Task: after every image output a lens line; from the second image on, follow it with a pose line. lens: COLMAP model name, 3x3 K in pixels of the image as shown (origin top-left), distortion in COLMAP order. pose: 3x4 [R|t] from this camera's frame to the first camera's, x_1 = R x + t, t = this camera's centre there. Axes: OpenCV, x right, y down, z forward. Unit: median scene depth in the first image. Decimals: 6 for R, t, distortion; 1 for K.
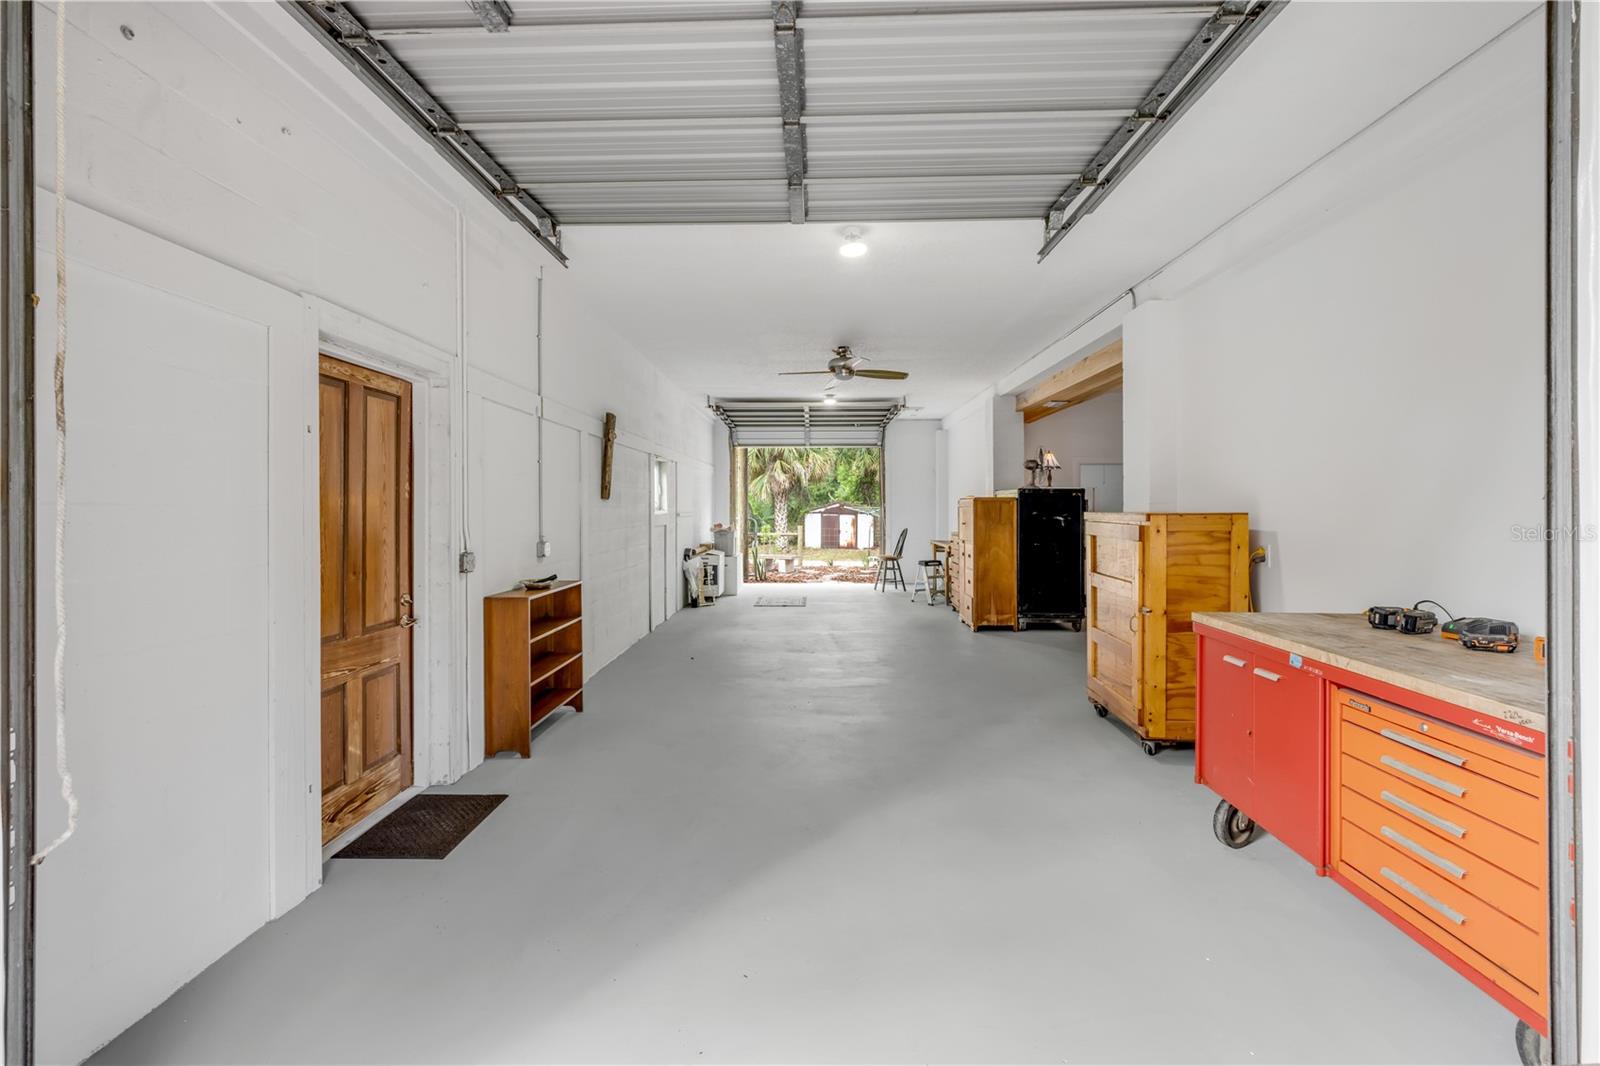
lens RADIAL K [[682.4, 0, 799.4], [0, 682.4, 517.2], [0, 0, 1]] dist [-0.000293, 0.000372]
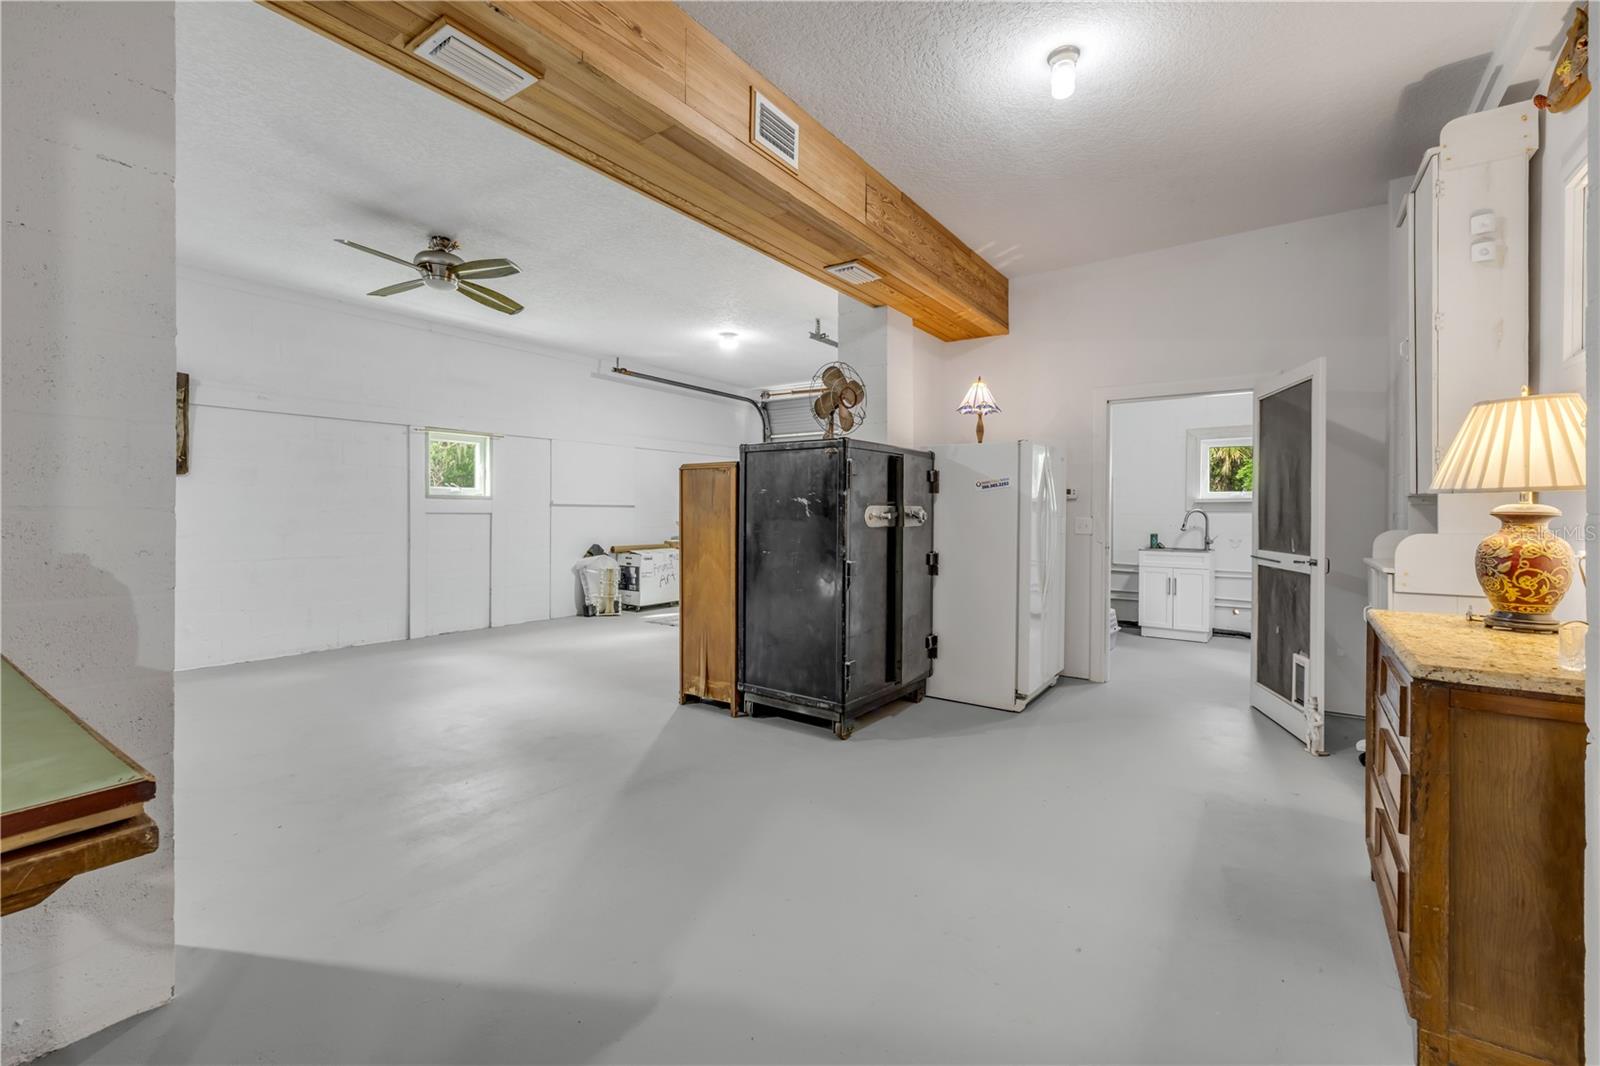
lens RADIAL K [[682.4, 0, 805.2], [0, 682.4, 523.3], [0, 0, 1]] dist [-0.000293, 0.000372]
pose [[0.836907, 0.014002, -0.547167, 0.519008], [-0.011659, 0.999902, 0.007755, 0.011304], [0.547222, -0.000111, 0.836988, 0.469005]]
